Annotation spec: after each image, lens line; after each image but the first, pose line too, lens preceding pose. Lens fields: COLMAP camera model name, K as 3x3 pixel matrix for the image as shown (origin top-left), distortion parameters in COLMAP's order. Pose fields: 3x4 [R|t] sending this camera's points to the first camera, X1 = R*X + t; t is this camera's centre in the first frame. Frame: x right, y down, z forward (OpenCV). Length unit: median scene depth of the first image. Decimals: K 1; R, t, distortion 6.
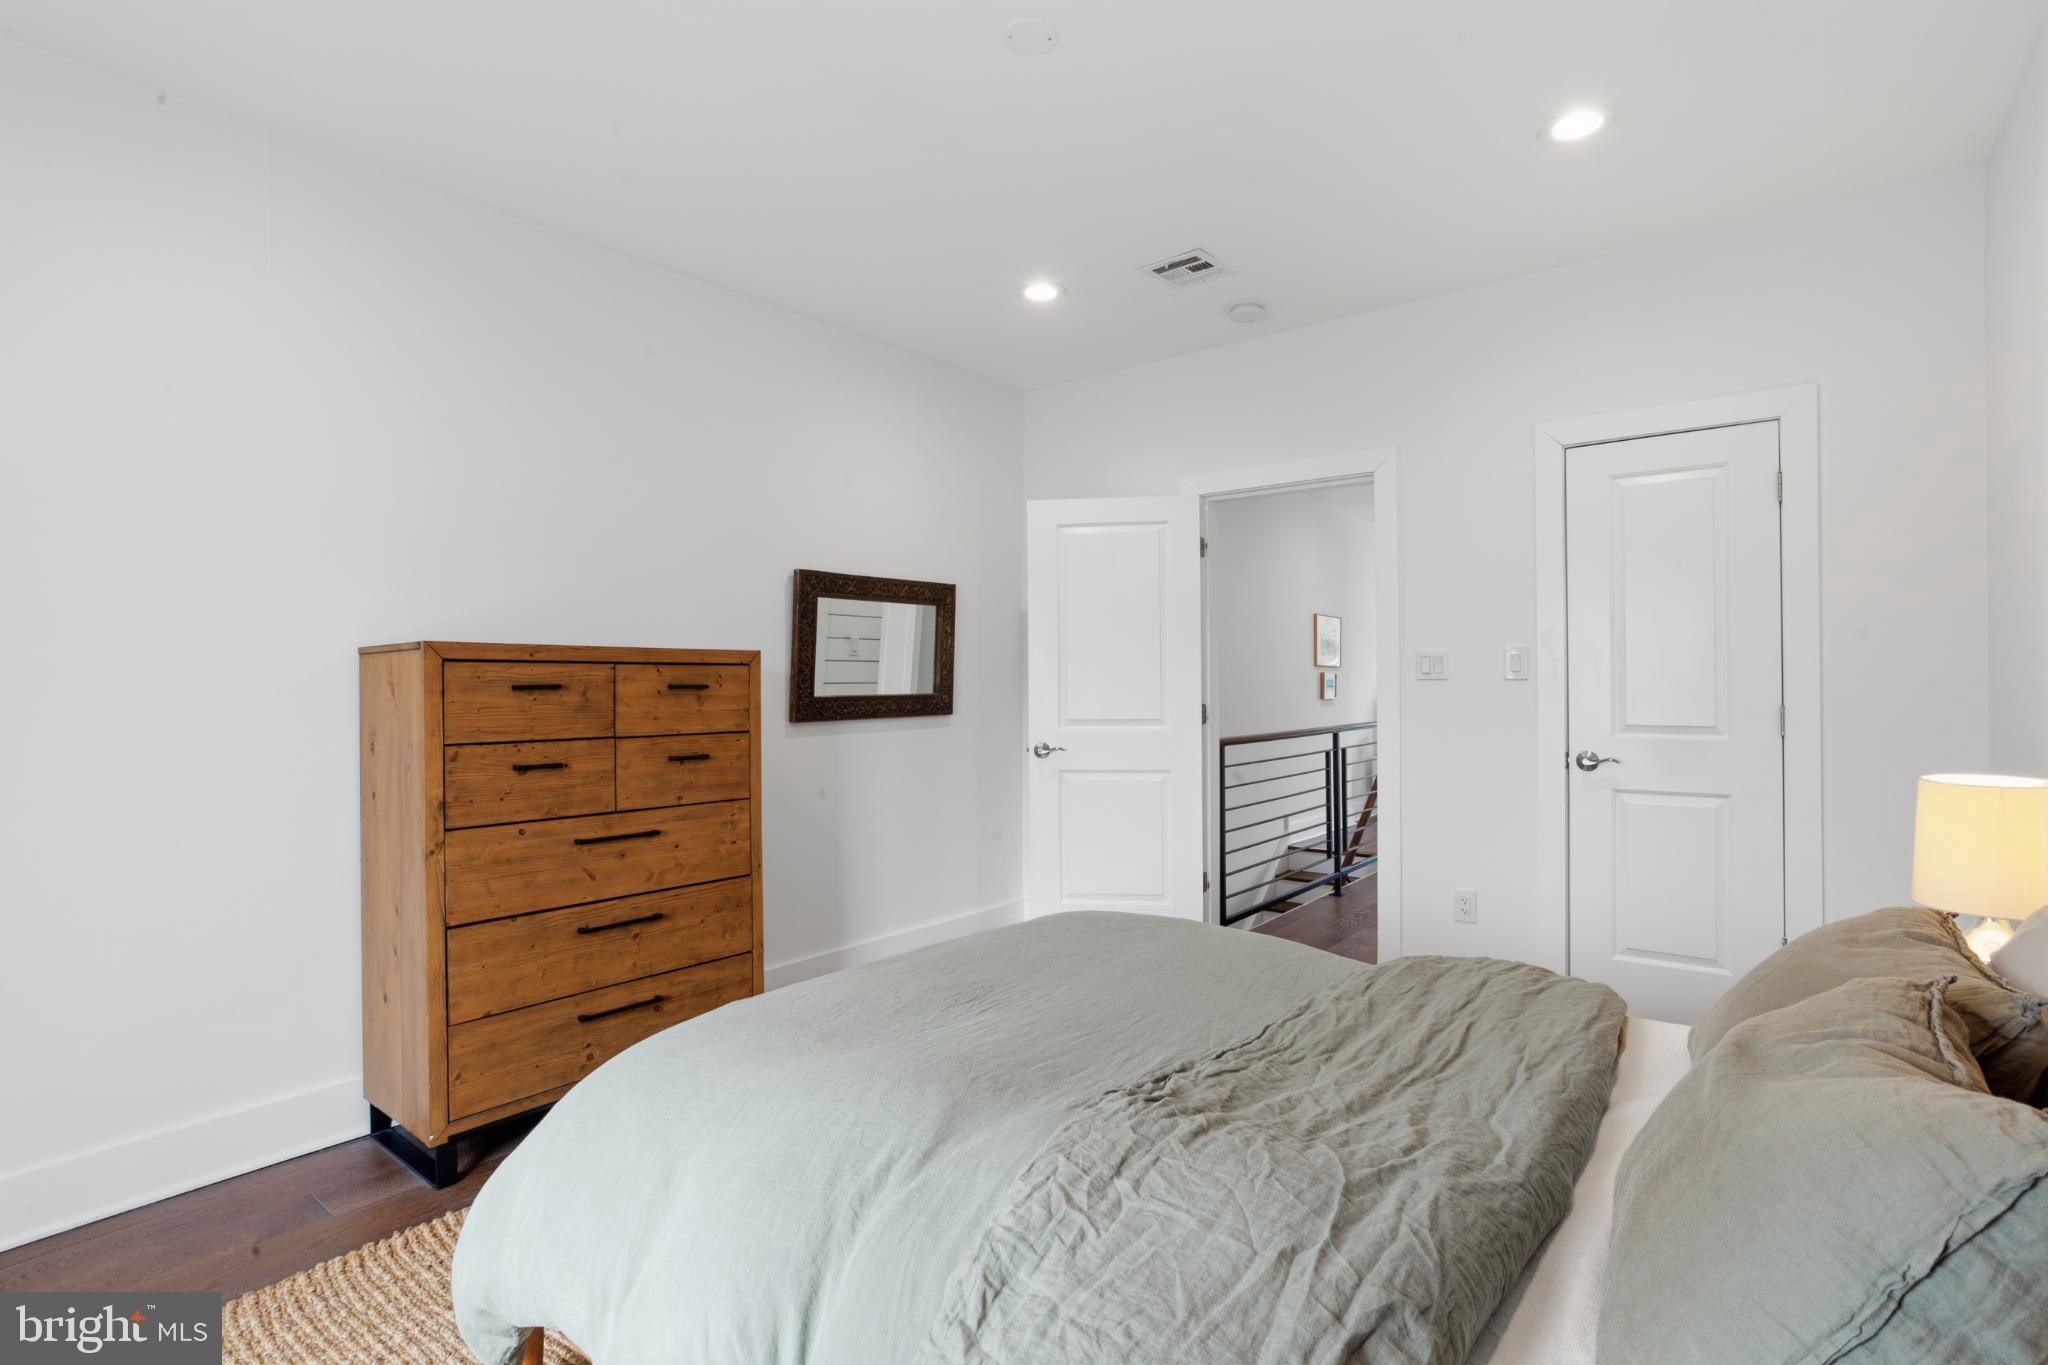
lens RADIAL K [[994.7, 0, 1017.7], [0, 994.7, 681.7], [0, 0, 1]] dist [-0.052990, 0.029861]
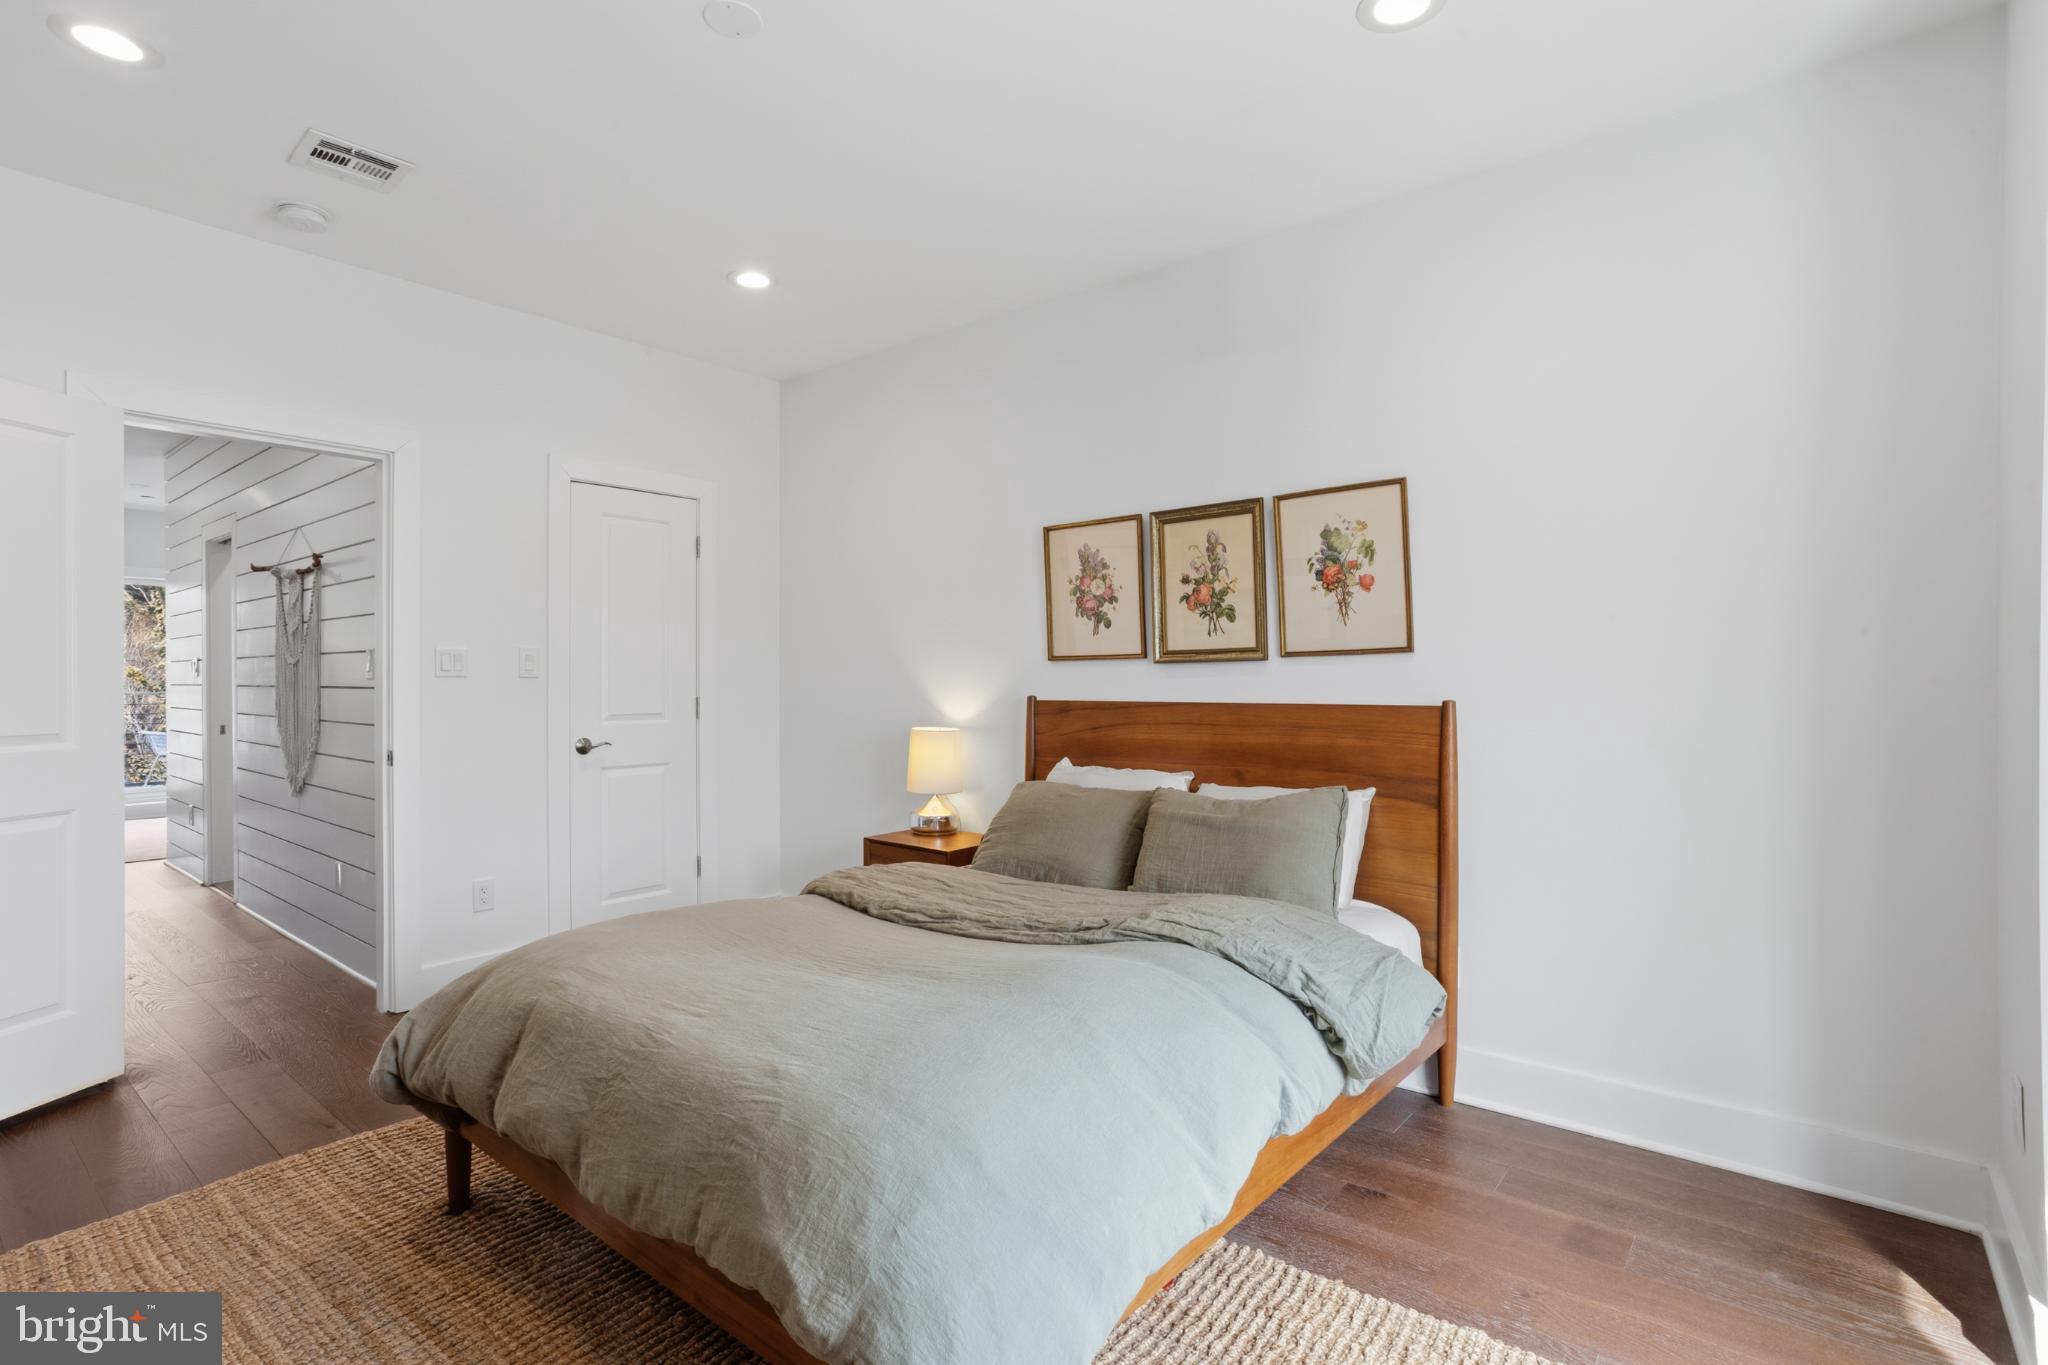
lens RADIAL K [[994.7, 0, 1017.7], [0, 994.7, 681.7], [0, 0, 1]] dist [-0.052990, 0.029861]
pose [[0.029525, 0.004234, 0.999555, -0.648402], [-0.000925, 0.999991, -0.004208, 0.006816], [-0.999564, -0.000801, 0.029528, 0.459943]]
